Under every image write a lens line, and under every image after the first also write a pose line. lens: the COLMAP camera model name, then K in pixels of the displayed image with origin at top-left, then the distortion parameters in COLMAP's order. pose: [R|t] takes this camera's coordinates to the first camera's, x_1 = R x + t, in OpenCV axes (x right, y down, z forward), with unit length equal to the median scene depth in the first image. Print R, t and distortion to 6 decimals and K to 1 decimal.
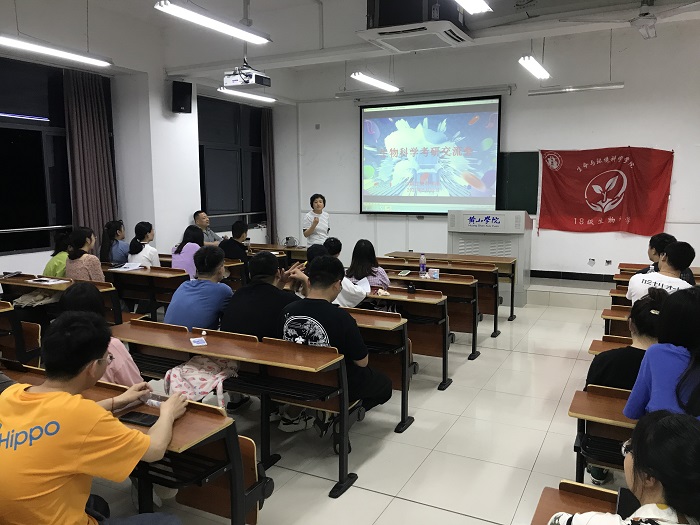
lens RADIAL K [[578.7, 0, 350.0], [0, 578.7, 262.5], [0, 0, 1]] dist [0.021599, -0.006069]
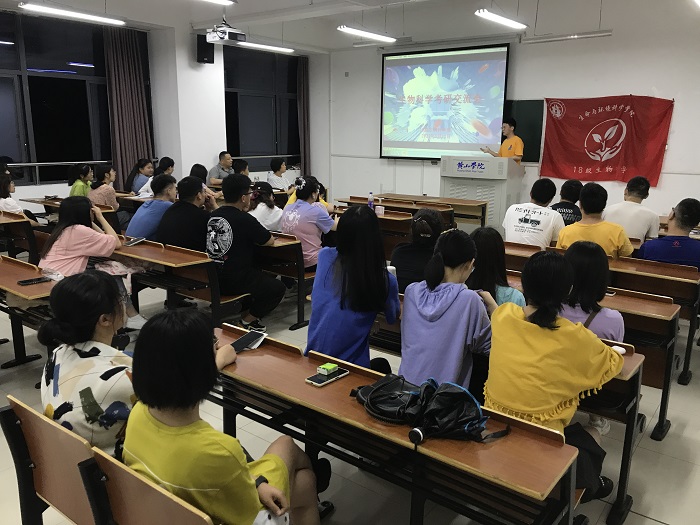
lens RADIAL K [[578.7, 0, 350.0], [0, 578.7, 262.5], [0, 0, 1]] dist [0.021599, -0.006069]
pose [[0.983392, 0.054765, -0.173037, 0.185876], [-0.038881, 0.994824, 0.093885, 0.010814], [0.177283, -0.085598, 0.980430, -0.085341]]
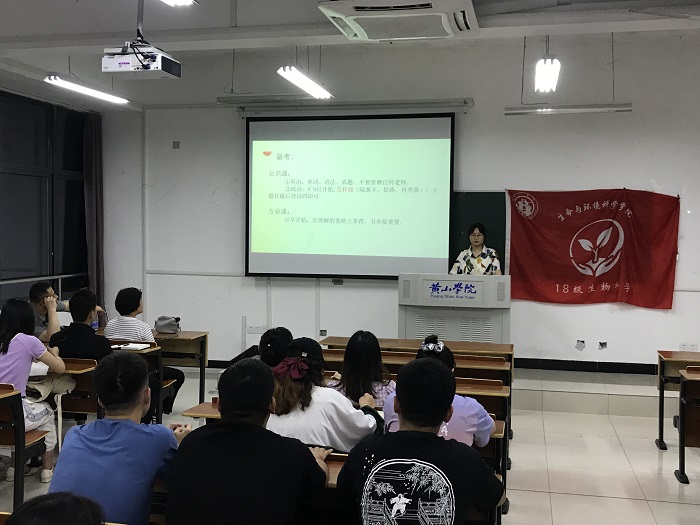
lens RADIAL K [[781.6, 0, 350.0], [0, 781.6, 262.5], [0, 0, 1]] dist [0.184873, -0.688785]
pose [[0.967639, 0.003009, 0.252319, -0.110971], [0.019195, 0.996154, -0.085491, -0.024039], [-0.251606, 0.087567, 0.963860, 0.114259]]
